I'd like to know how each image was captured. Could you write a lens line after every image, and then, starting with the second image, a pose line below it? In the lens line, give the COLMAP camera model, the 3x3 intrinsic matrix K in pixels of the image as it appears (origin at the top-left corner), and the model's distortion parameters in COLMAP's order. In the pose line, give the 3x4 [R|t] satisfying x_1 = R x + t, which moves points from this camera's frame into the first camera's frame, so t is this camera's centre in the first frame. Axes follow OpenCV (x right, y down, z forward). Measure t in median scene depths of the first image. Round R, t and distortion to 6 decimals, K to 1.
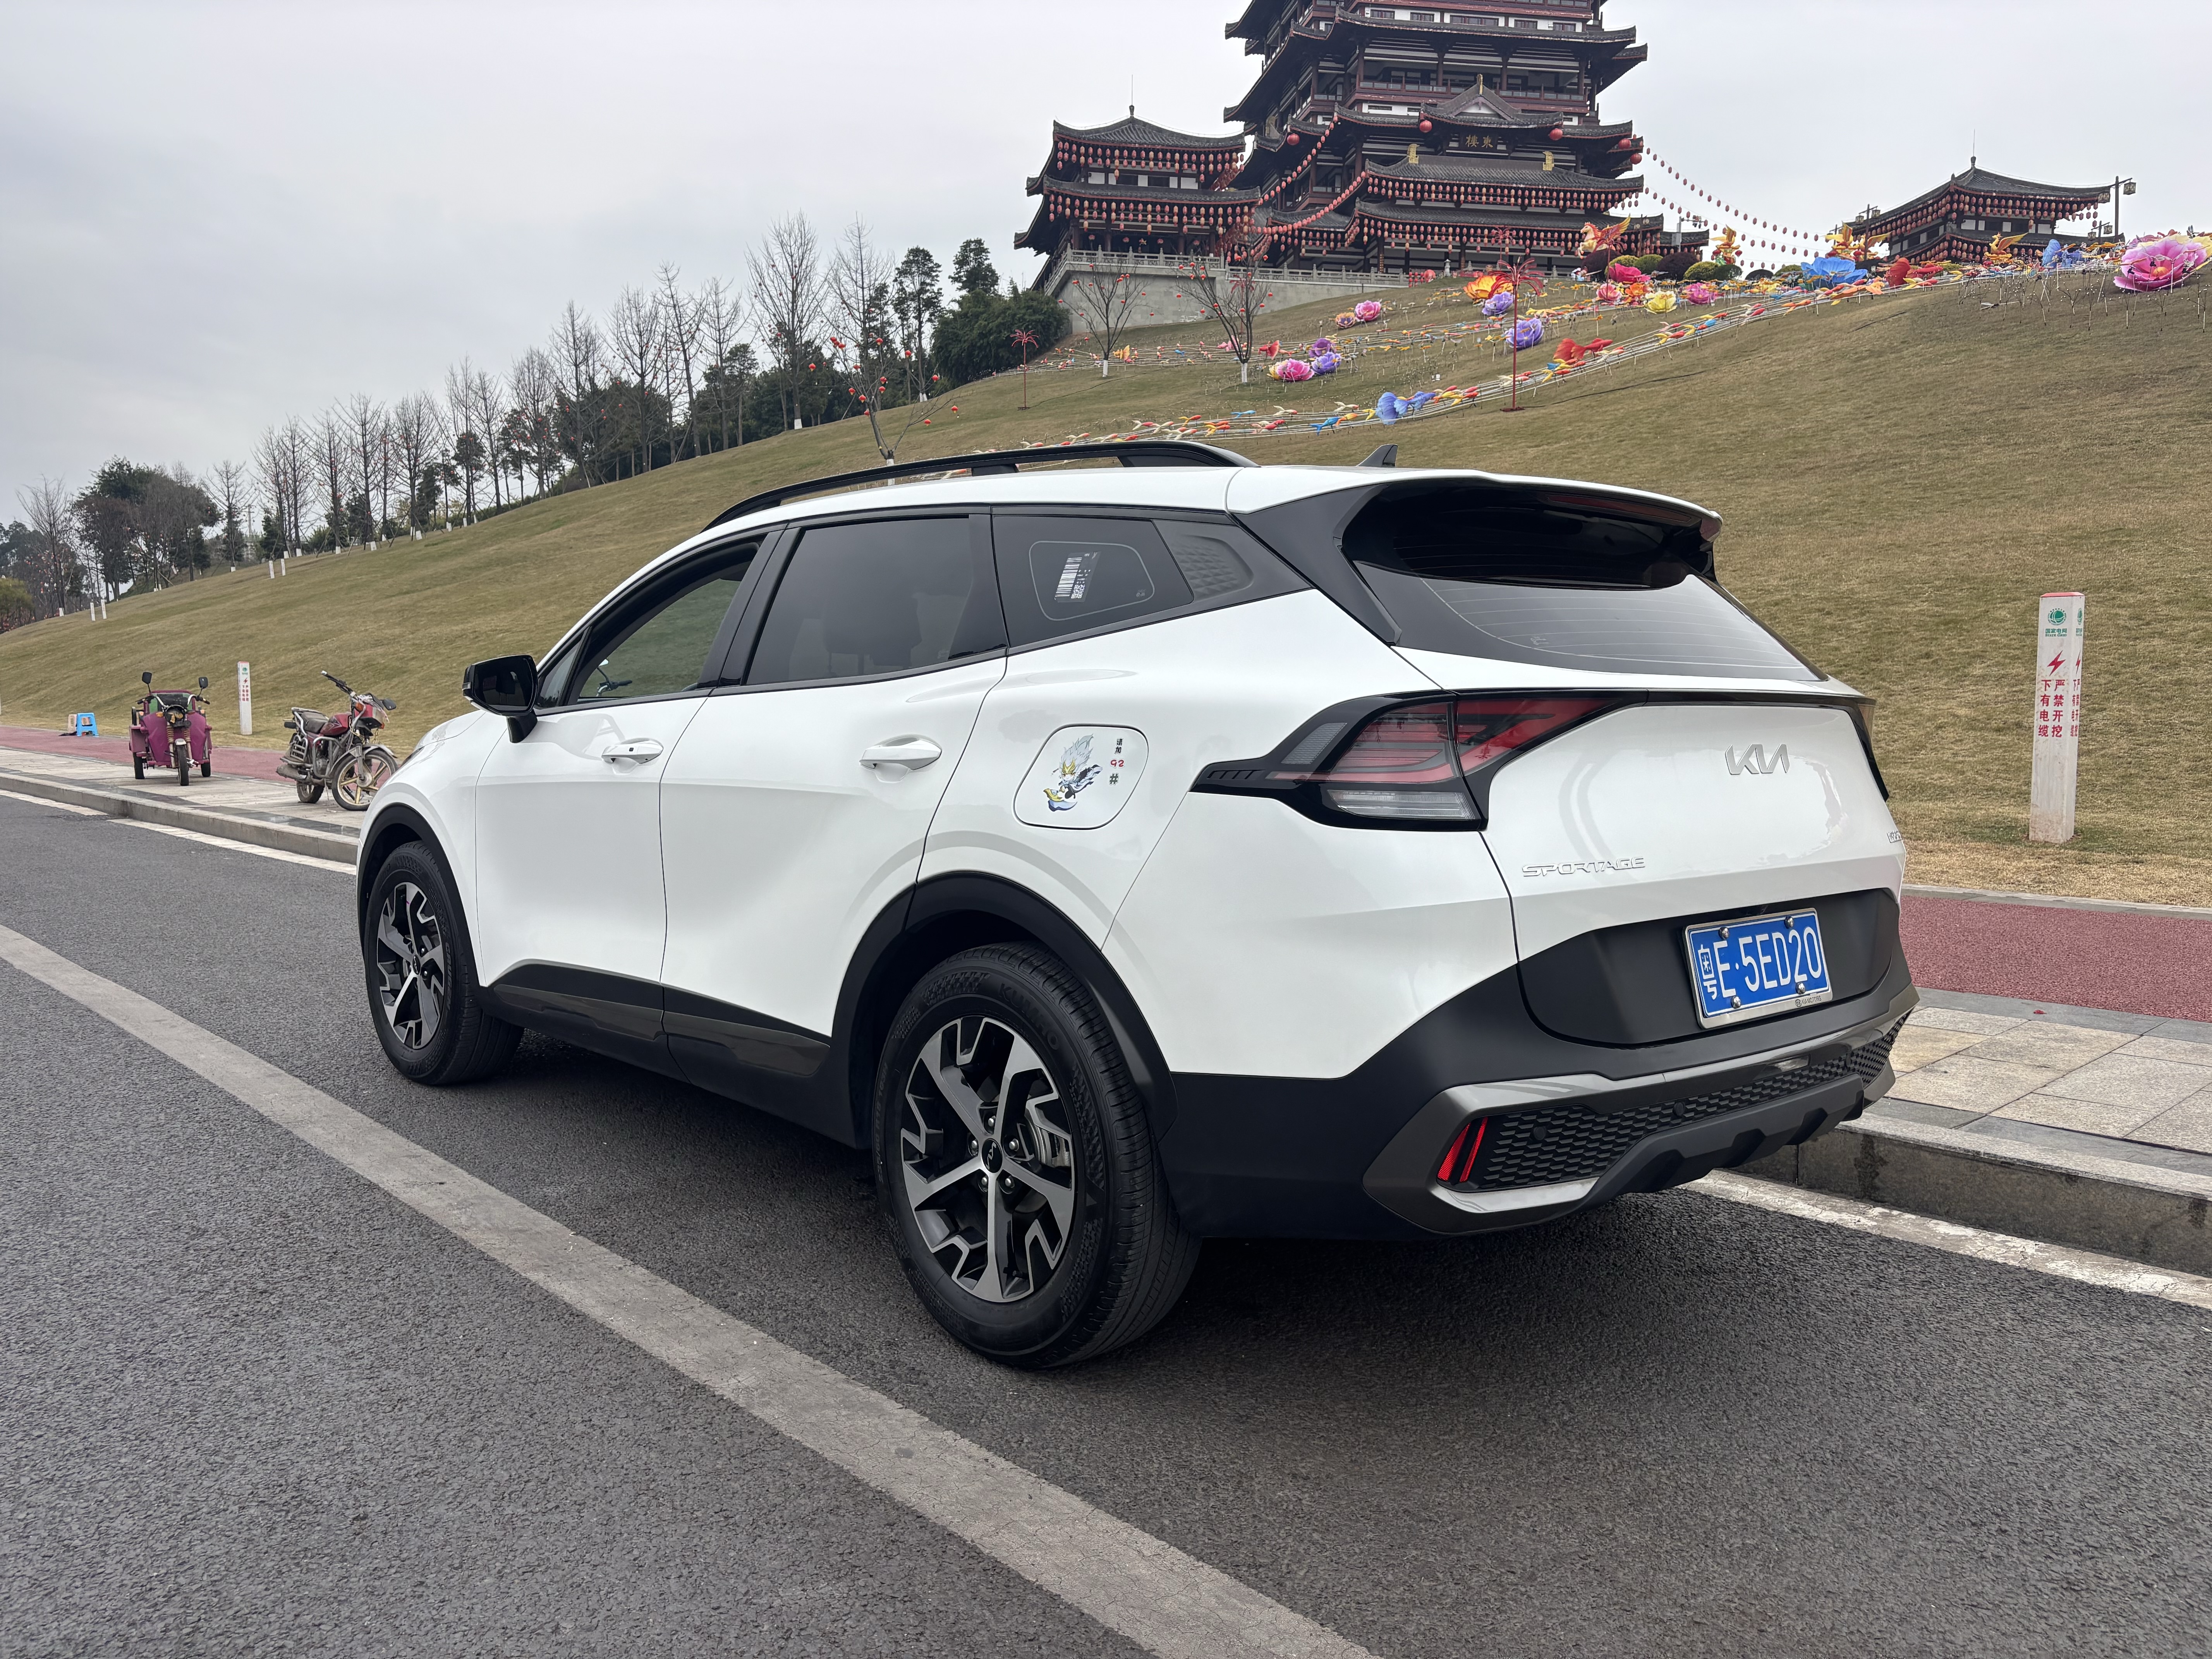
lens RADIAL K [[1676.9, 0, 1054.3], [0, 1676.9, 837.8], [0, 0, 1]] dist [0.045414, -0.049801]
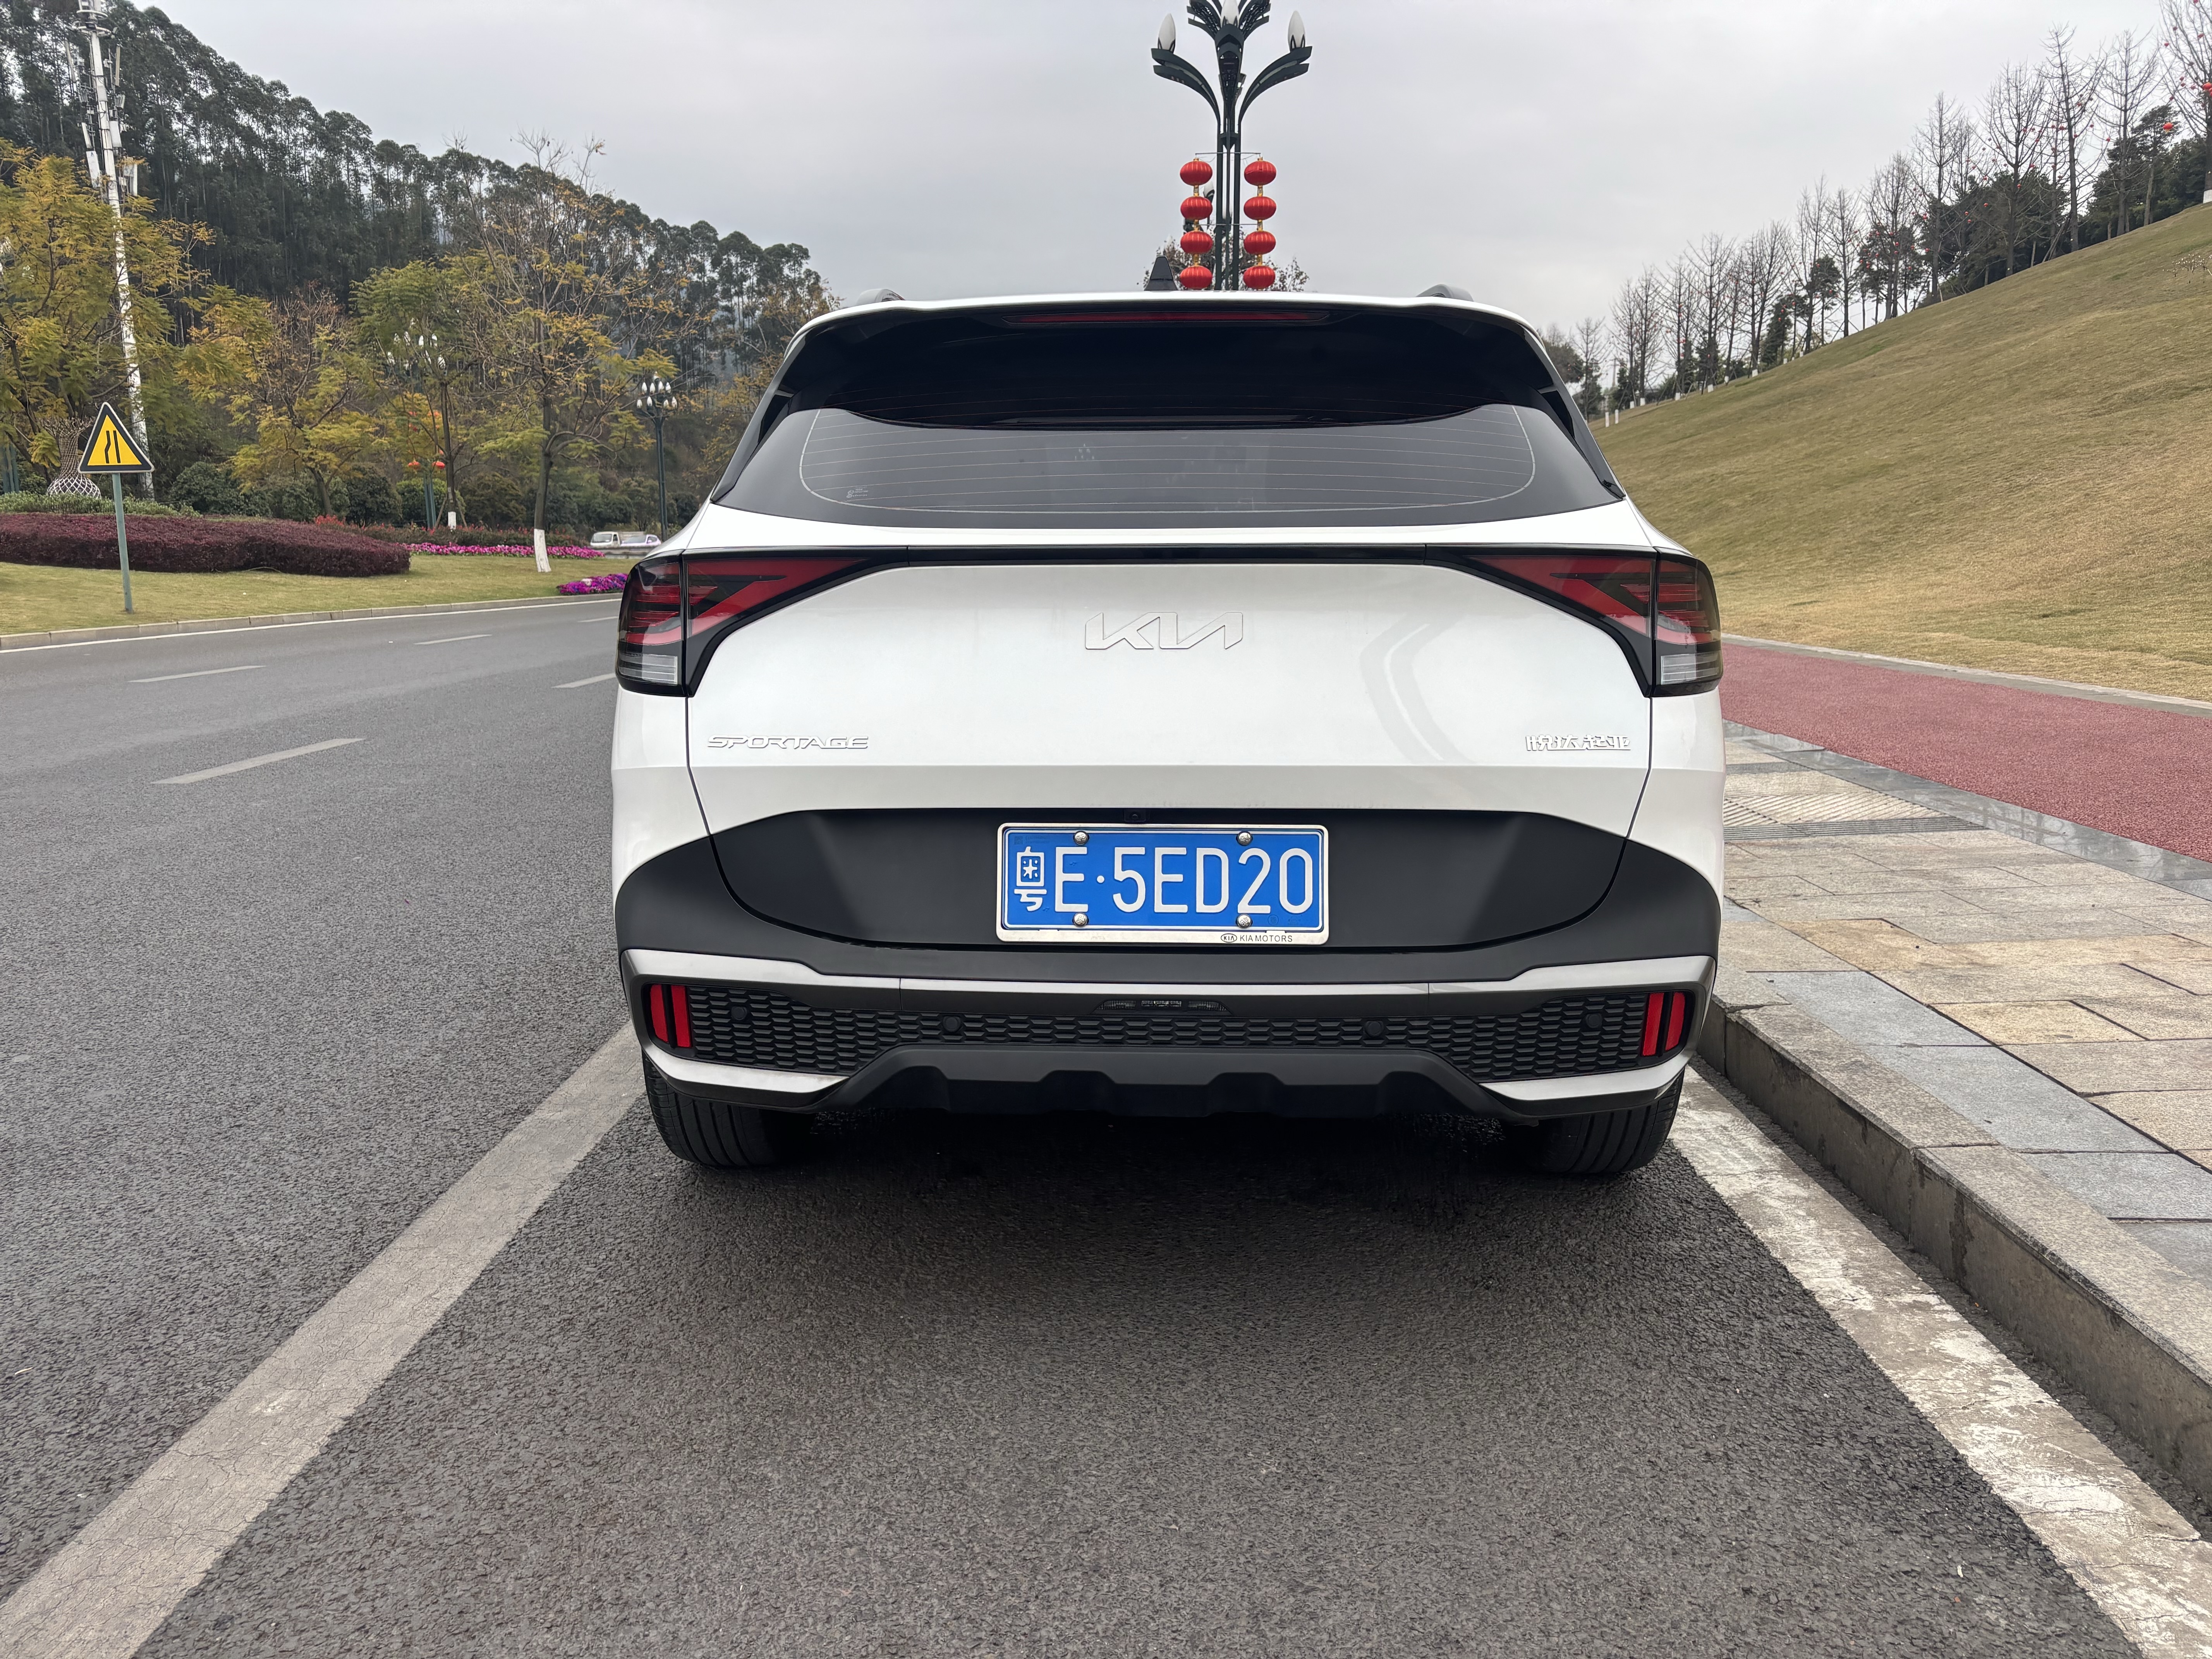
lens RADIAL K [[1676.9, 0, 1083.6], [0, 1676.9, 832.9], [0, 0, 1]] dist [0.045414, -0.049801]
pose [[0.726134, 0.102291, -0.679901, 0.048608], [-0.042668, 0.993669, 0.103928, -0.001656], [0.686228, -0.046455, 0.725902, 0.019793]]
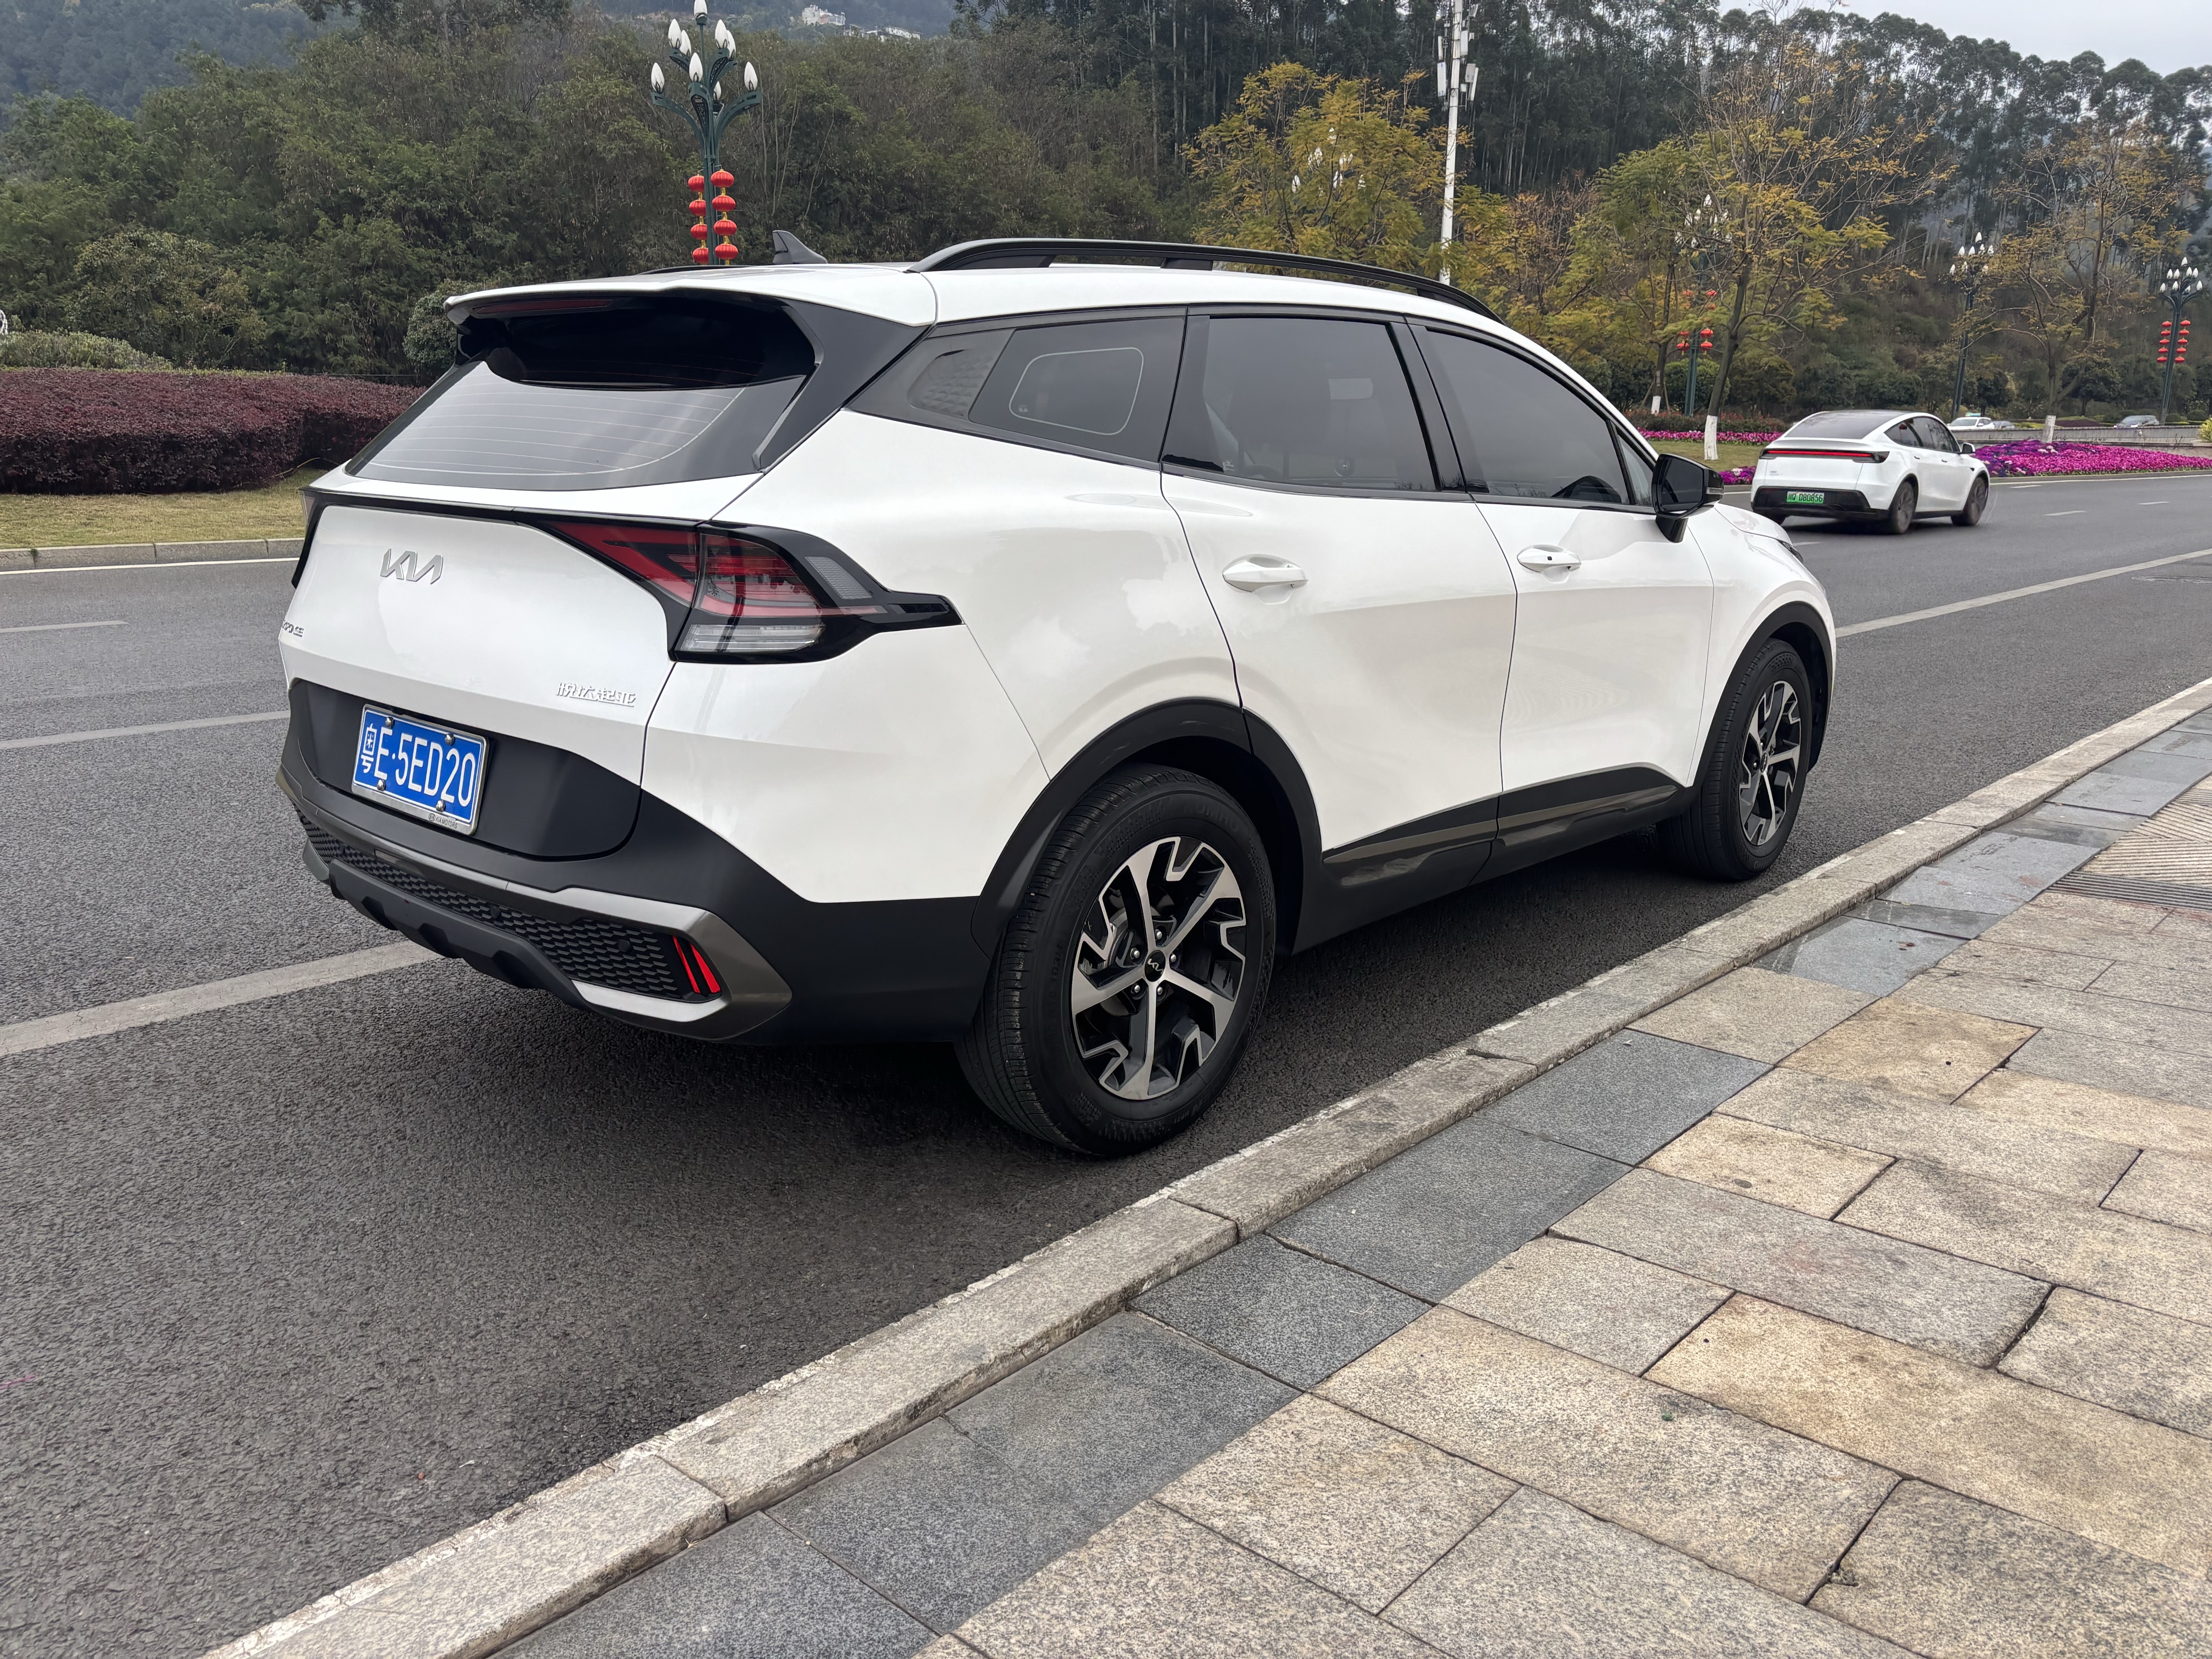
lens RADIAL K [[1676.9, 0, 1091.0], [0, 1676.9, 831.7], [0, 0, 1]] dist [0.045414, -0.049801]
pose [[0.090122, 0.226521, -0.969828, 0.075991], [-0.089322, 0.971705, 0.218659, -0.007737], [0.991917, 0.066921, 0.107805, 0.067186]]
